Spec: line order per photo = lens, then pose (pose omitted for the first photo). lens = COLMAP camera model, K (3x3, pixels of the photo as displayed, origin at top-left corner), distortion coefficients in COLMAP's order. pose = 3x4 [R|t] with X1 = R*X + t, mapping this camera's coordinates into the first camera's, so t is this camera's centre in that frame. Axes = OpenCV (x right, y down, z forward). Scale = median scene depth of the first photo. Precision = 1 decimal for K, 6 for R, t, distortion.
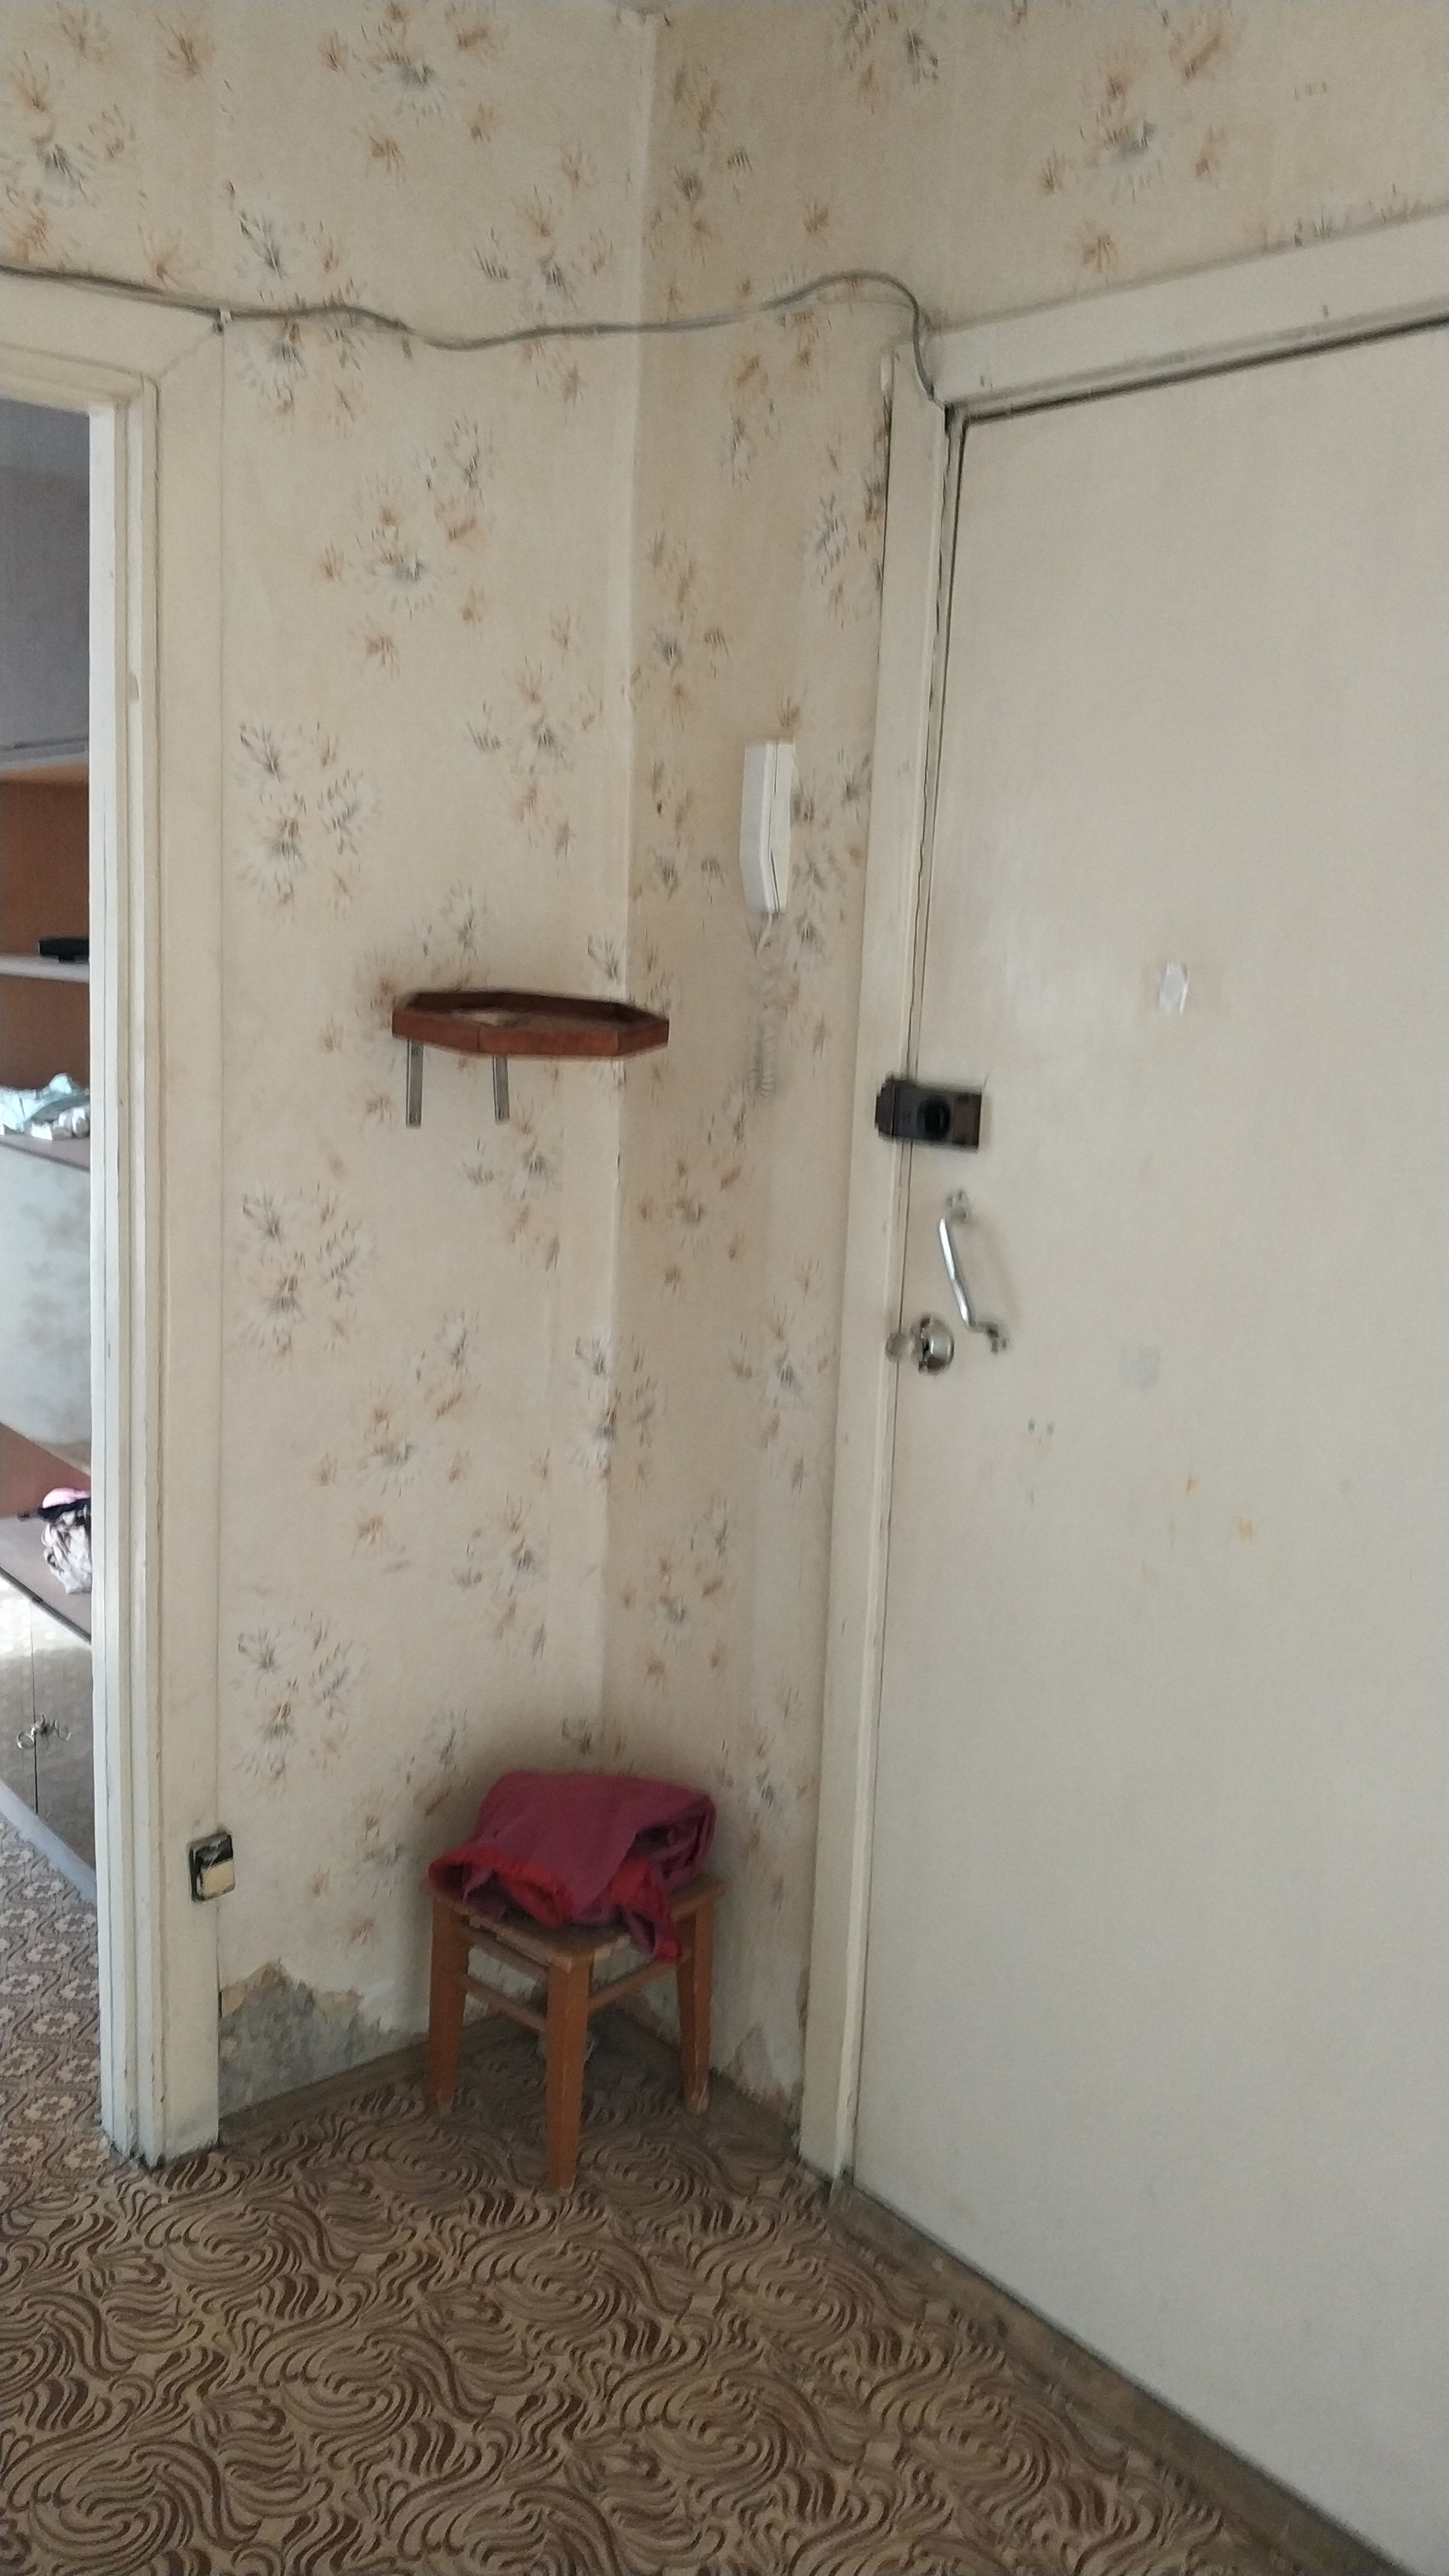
lens RADIAL K [[2010.1, 0, 709.0], [0, 2010.1, 1295.4], [0, 0, 1]] dist [0.034731, -0.044722]
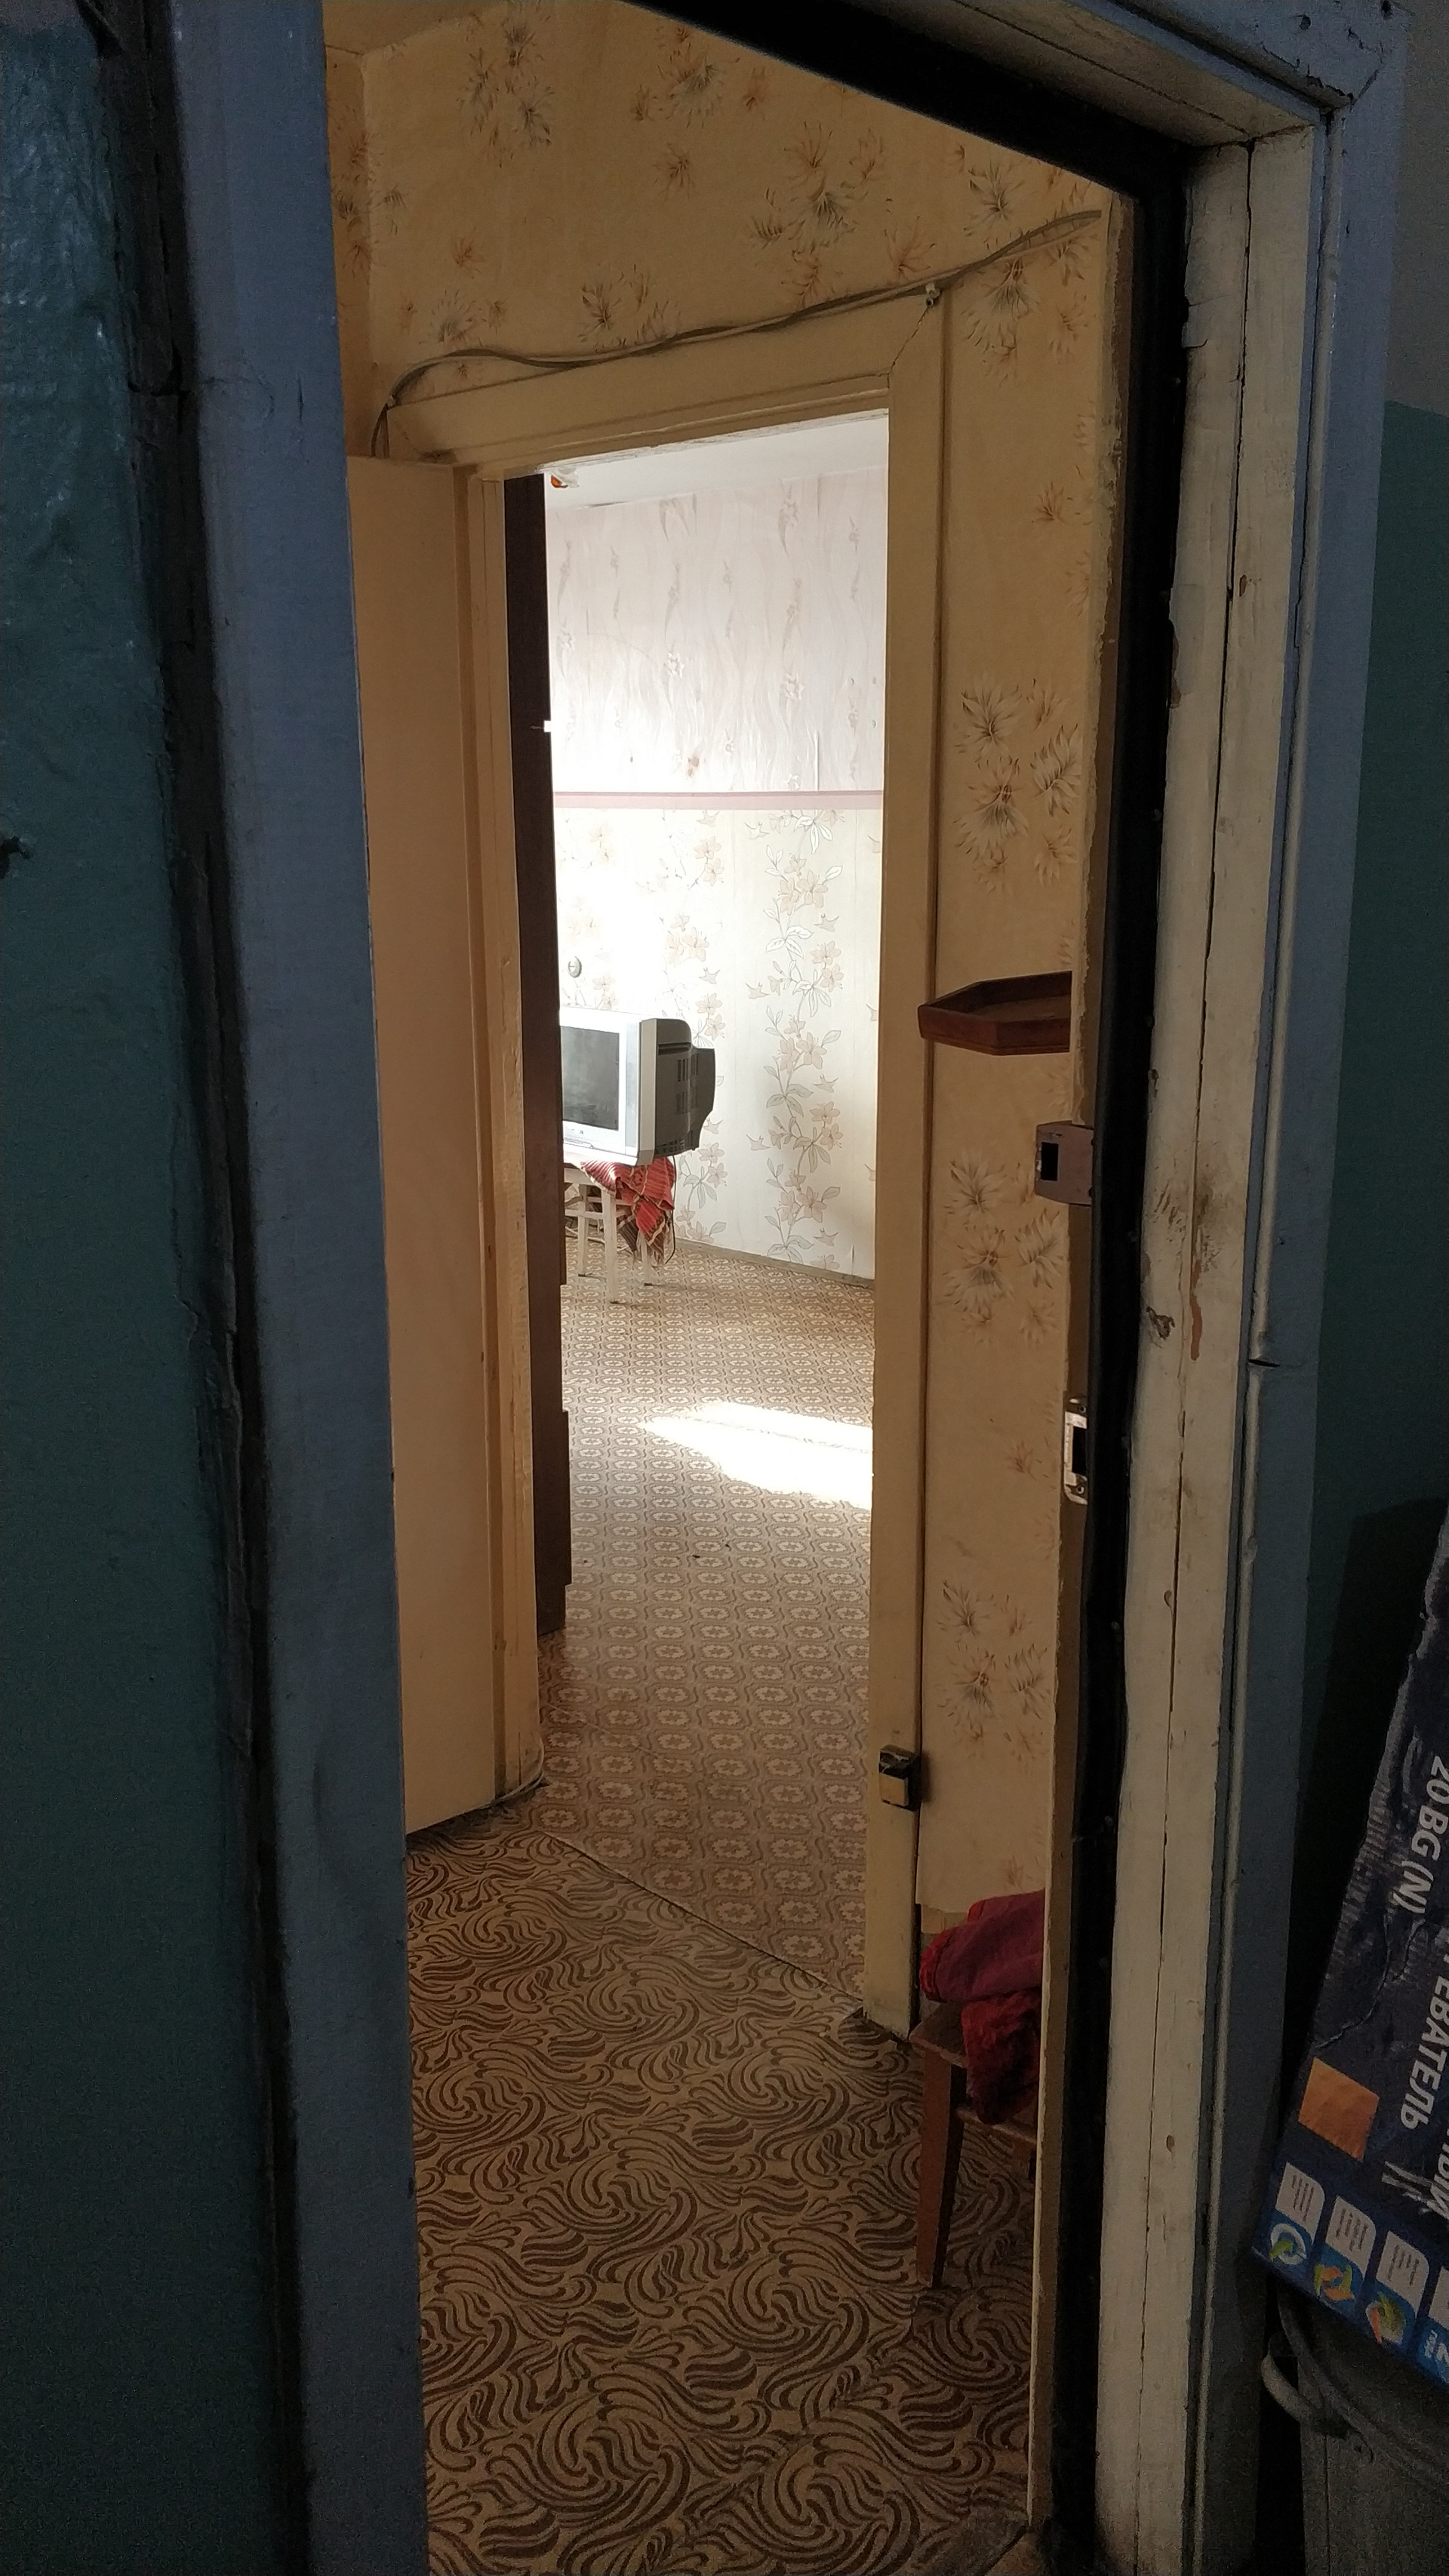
lens RADIAL K [[2010.1, 0, 722.4], [0, 2010.1, 1302.1], [0, 0, 1]] dist [0.034731, -0.044722]
pose [[0.119446, 0.206092, -0.971215, 0.725531], [-0.179562, 0.966571, 0.183023, -0.138905], [0.976468, 0.152532, 0.152460, 0.711617]]
